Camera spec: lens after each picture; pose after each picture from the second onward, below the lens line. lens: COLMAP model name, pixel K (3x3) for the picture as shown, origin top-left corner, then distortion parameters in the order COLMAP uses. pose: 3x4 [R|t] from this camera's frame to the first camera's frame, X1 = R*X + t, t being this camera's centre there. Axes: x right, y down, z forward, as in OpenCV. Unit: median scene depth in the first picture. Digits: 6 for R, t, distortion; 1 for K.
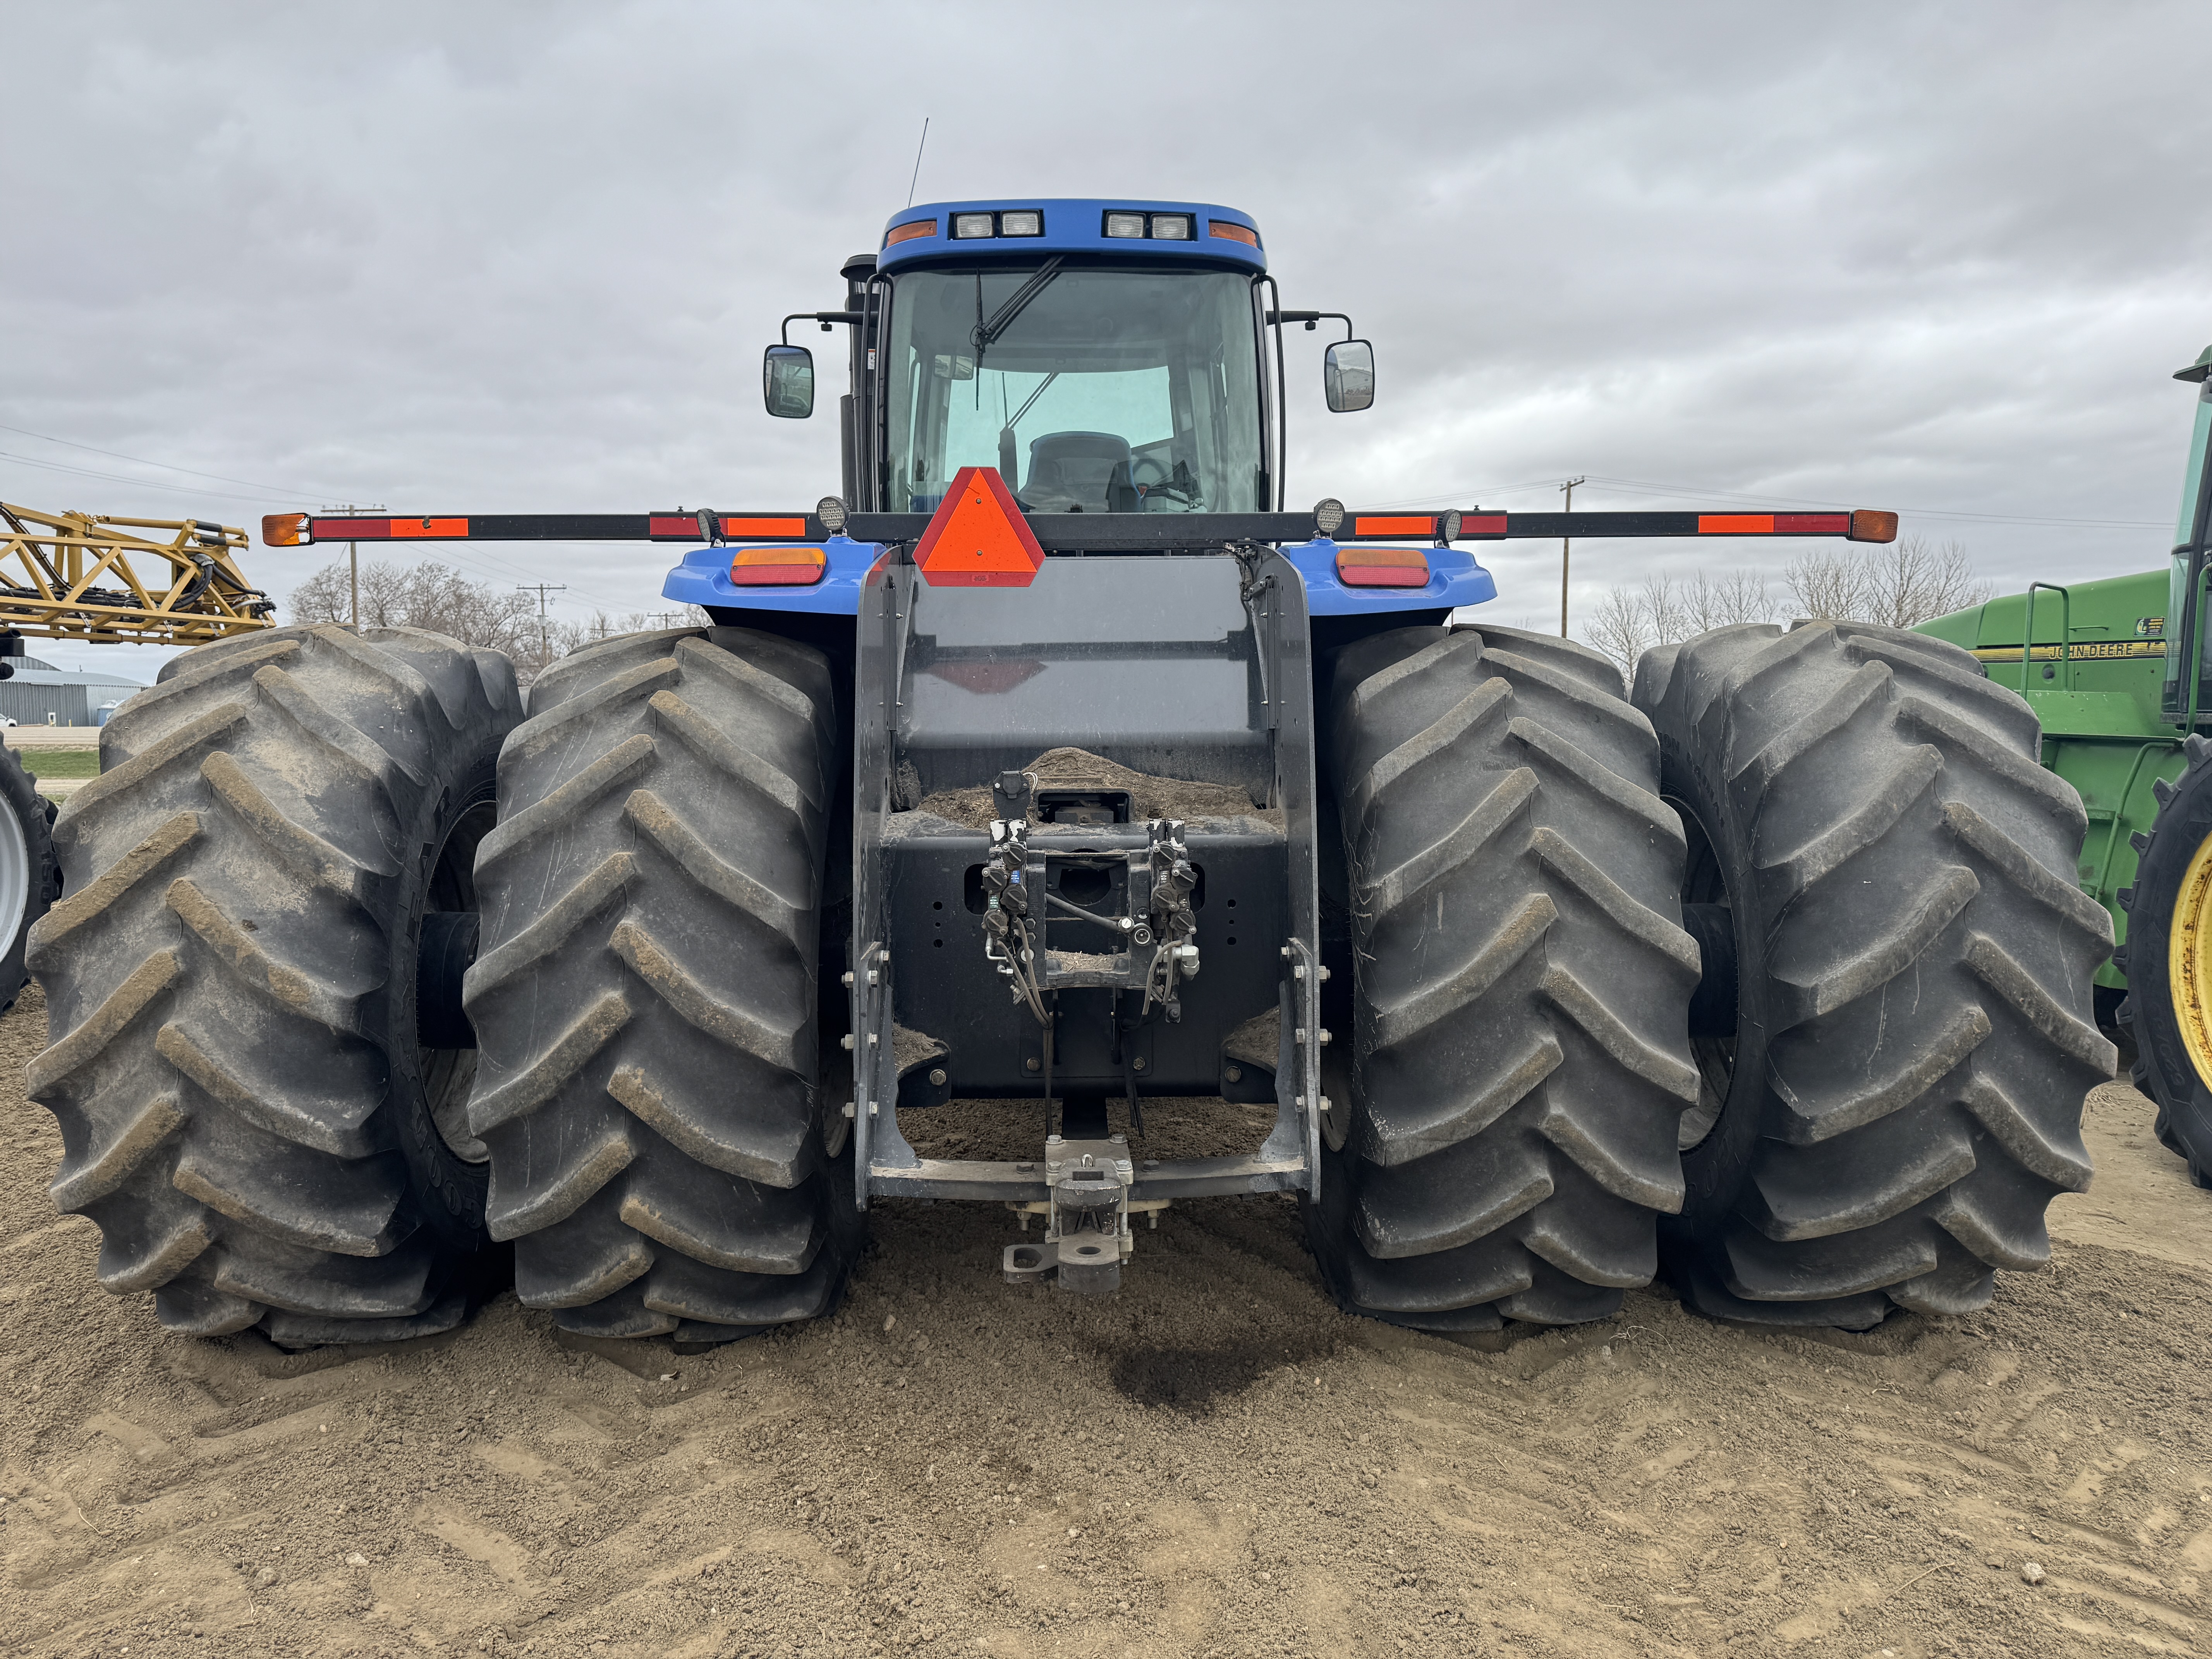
lens RADIAL K [[1543.9, 0, 1101.9], [0, 1543.9, 834.5], [0, 0, 1]] dist [-0.000201, -0.019423]
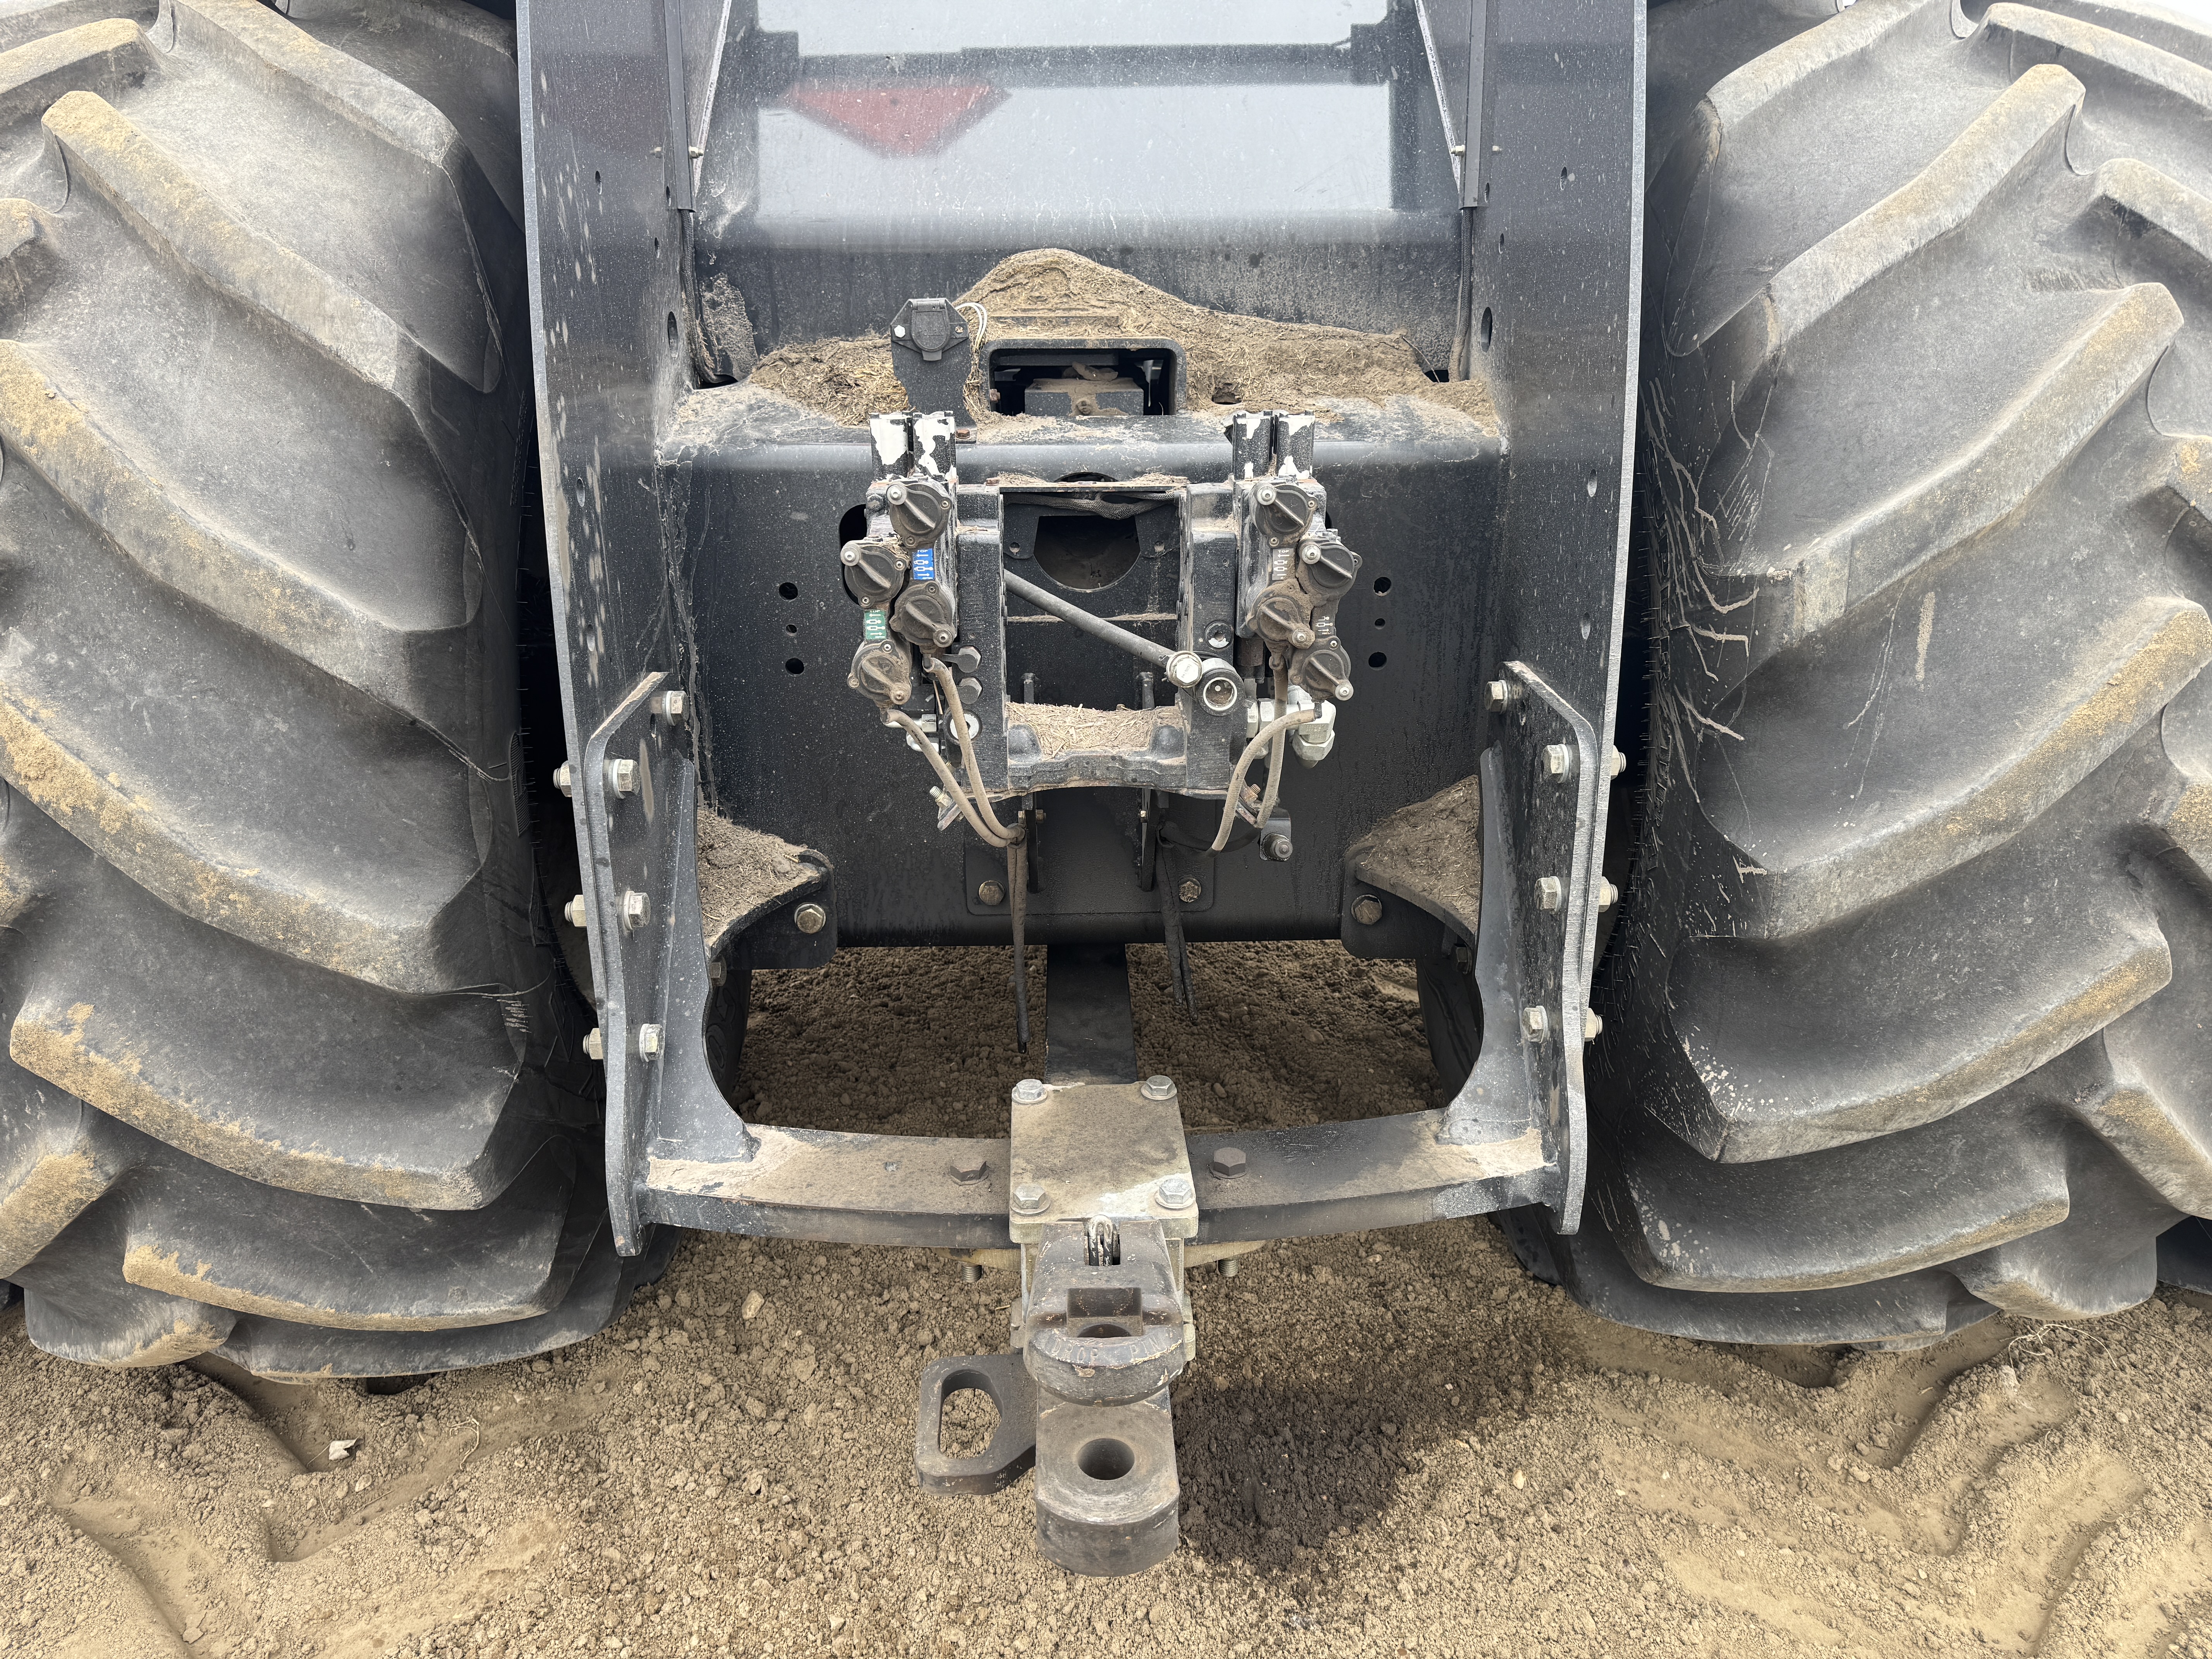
lens RADIAL K [[1524.0, 0, 1106.9], [0, 1524.0, 833.5], [0, 0, 1]] dist [0.085032, -0.117952]
pose [[0.999940, -0.003599, 0.010337, -0.010890], [0.000589, 0.960714, 0.277538, -0.016391], [-0.010930, -0.277515, 0.960659, 0.557815]]
